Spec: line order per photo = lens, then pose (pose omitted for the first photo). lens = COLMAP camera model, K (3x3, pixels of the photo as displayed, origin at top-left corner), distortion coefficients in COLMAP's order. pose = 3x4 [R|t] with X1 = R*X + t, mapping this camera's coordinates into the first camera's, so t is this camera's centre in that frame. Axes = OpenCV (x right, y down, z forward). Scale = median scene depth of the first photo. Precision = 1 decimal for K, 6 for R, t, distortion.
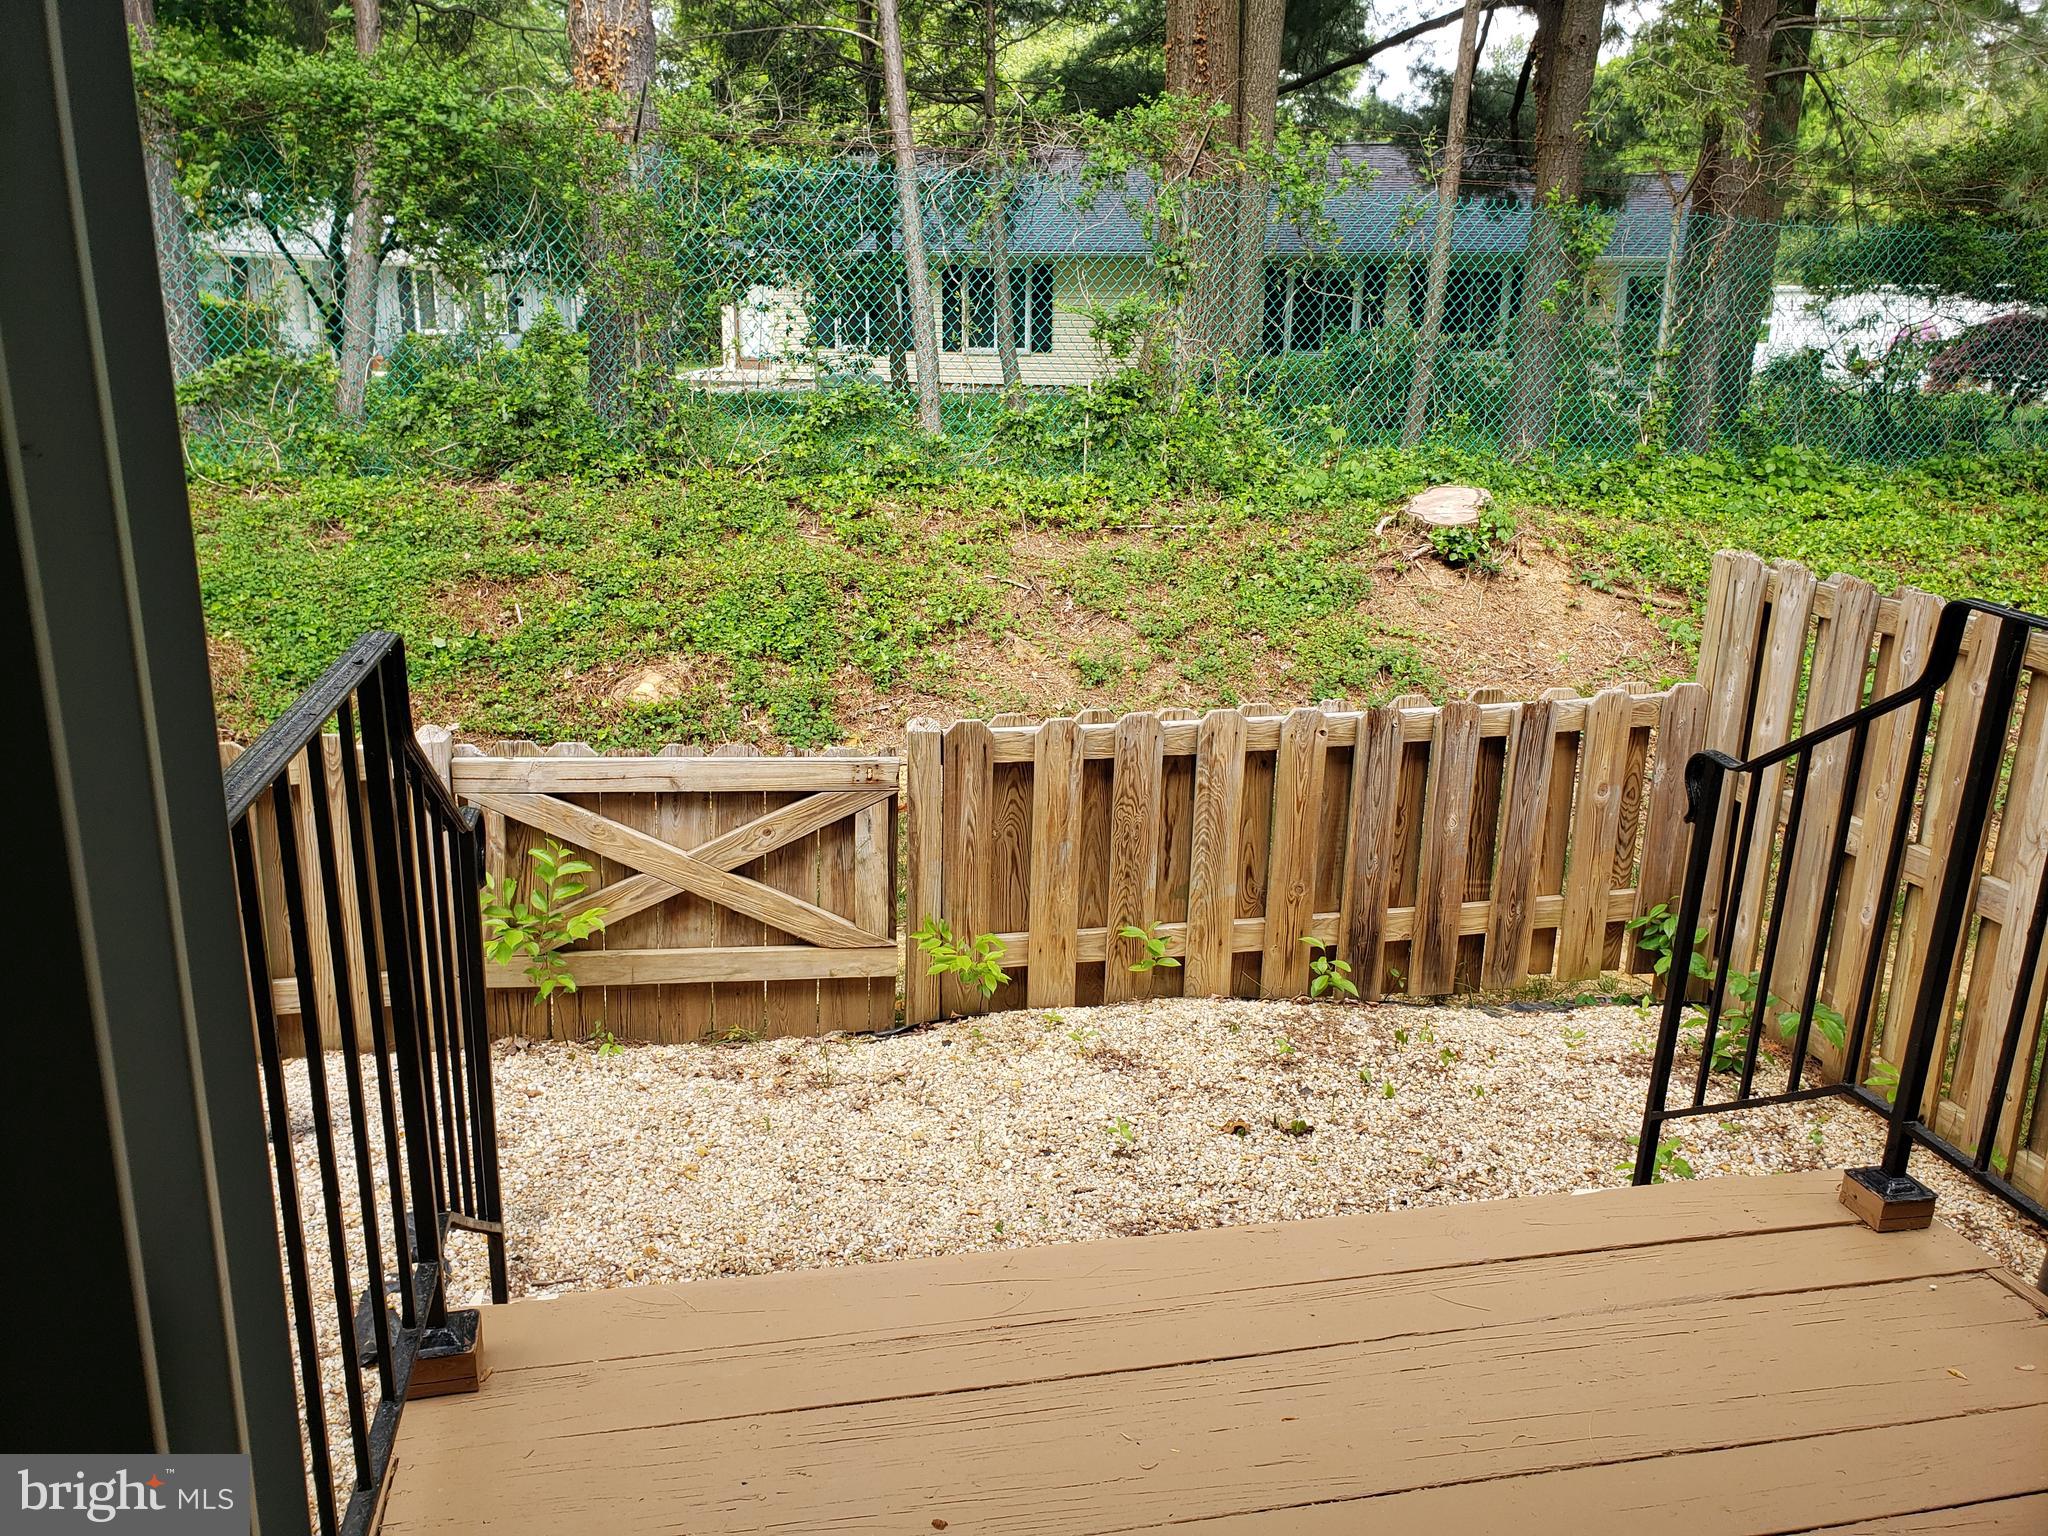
lens RADIAL K [[1565.4, 0, 1021.2], [0, 1565.4, 749.9], [0, 0, 1]] dist [0.030475, -0.004672]
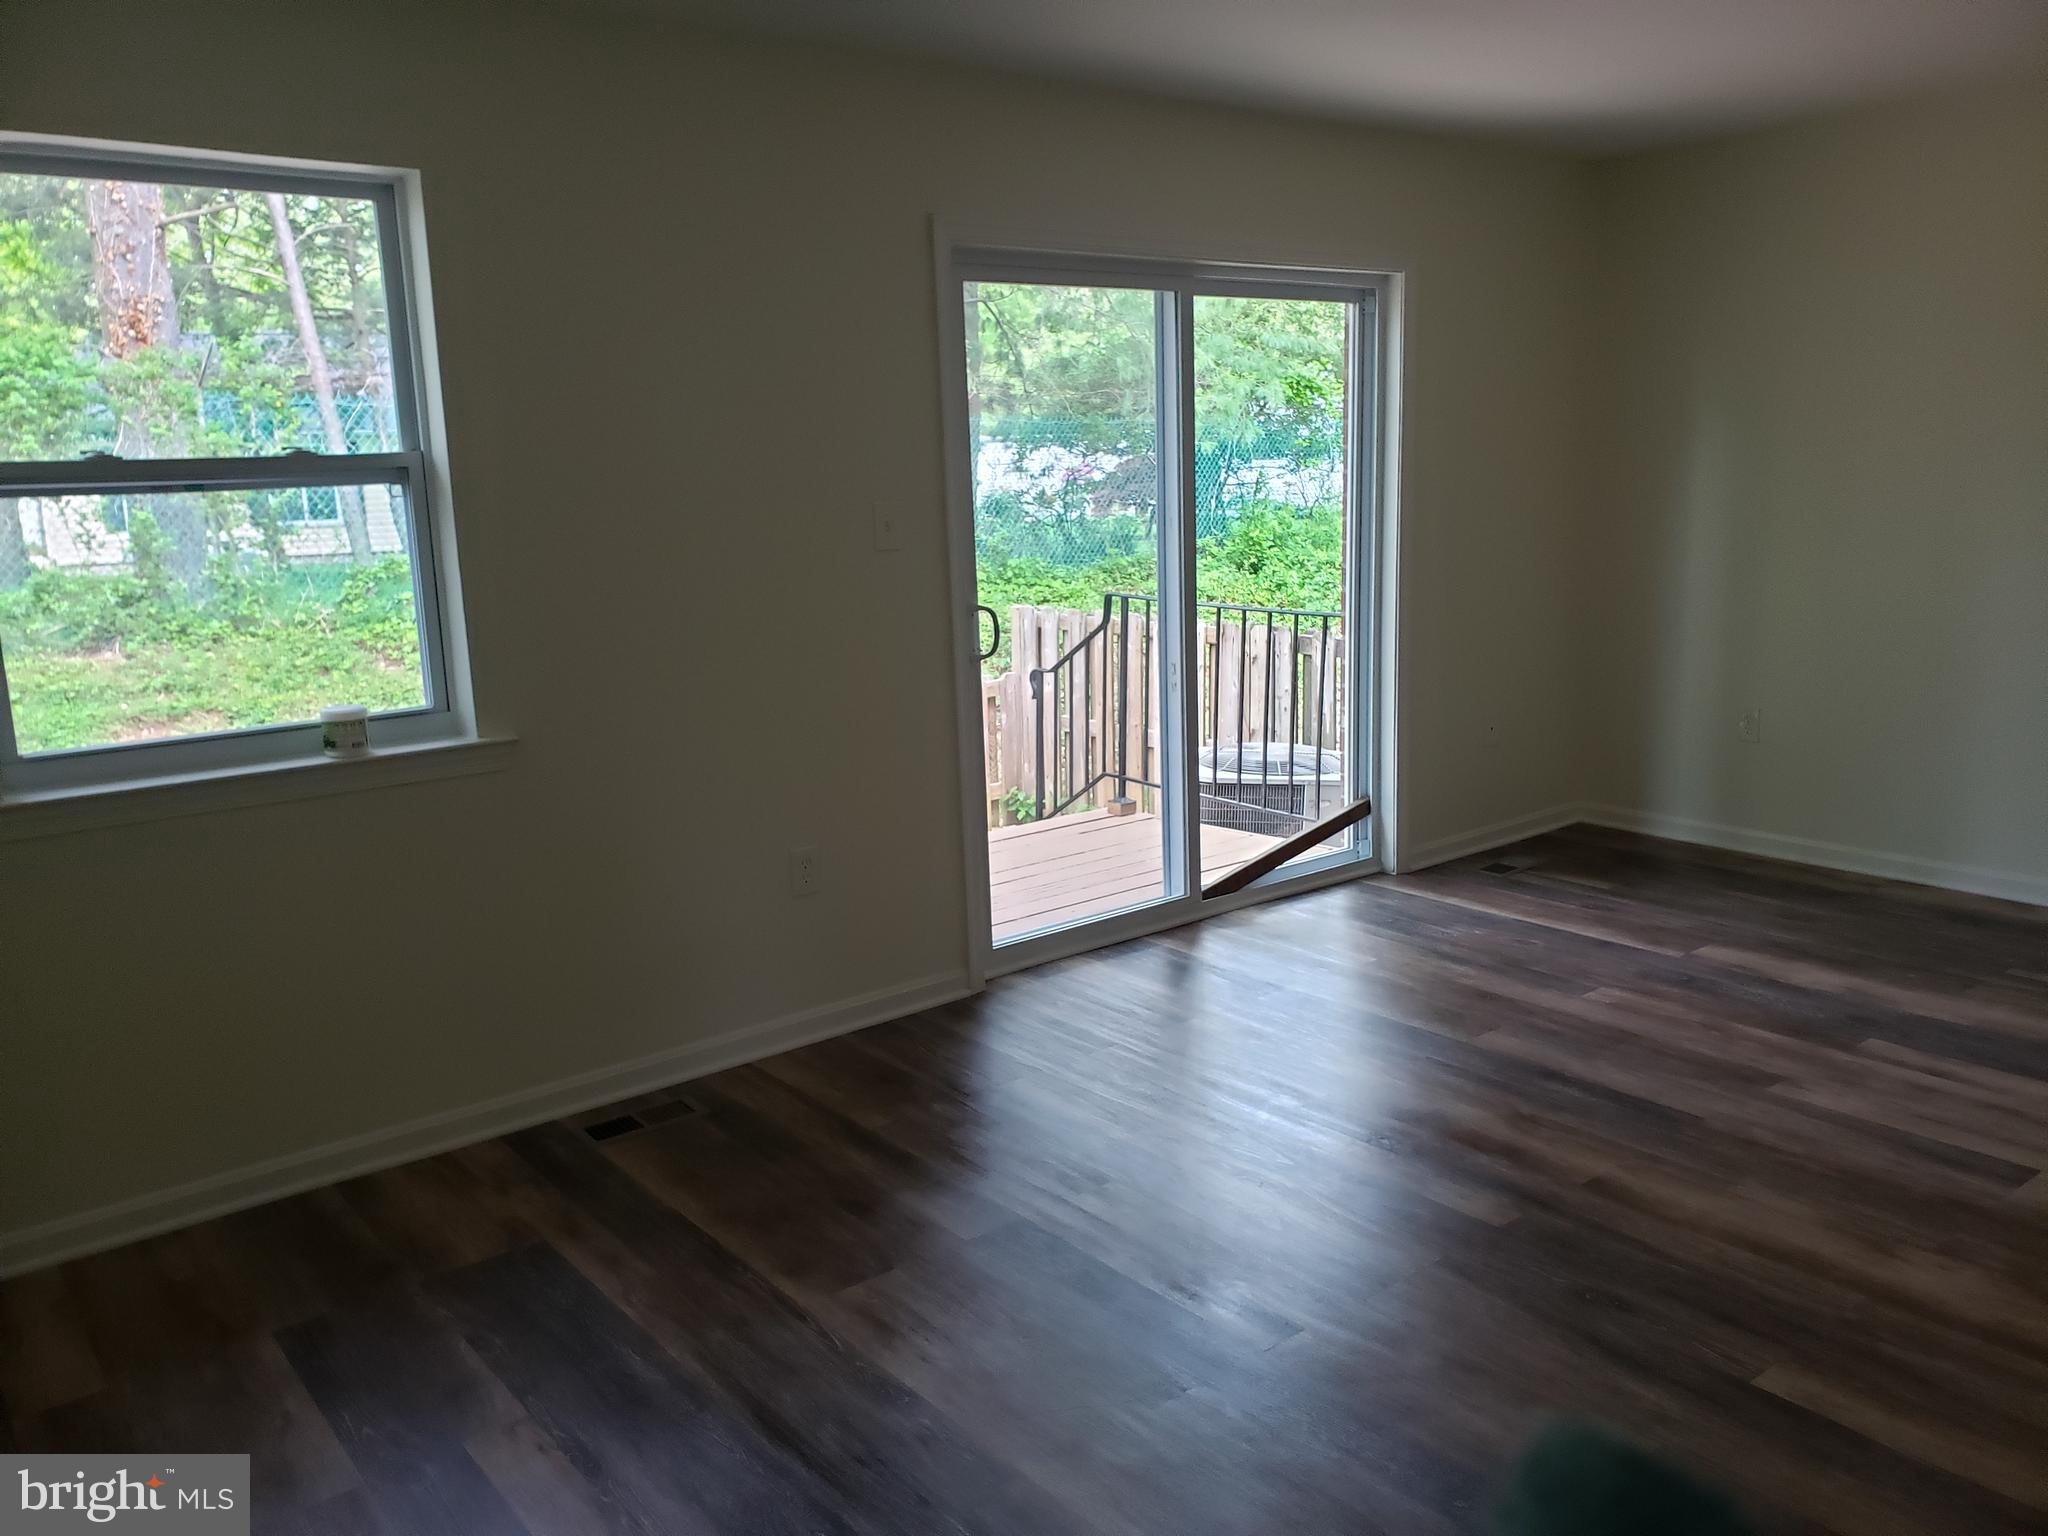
lens RADIAL K [[1565.4, 0, 1018.6], [0, 1565.4, 772.7], [0, 0, 1]] dist [0.030475, -0.004672]
pose [[0.893473, -0.126691, 0.430877, -0.230174], [0.159534, 0.986349, -0.040796, 0.087424], [-0.419827, 0.105190, 0.901488, -0.410038]]
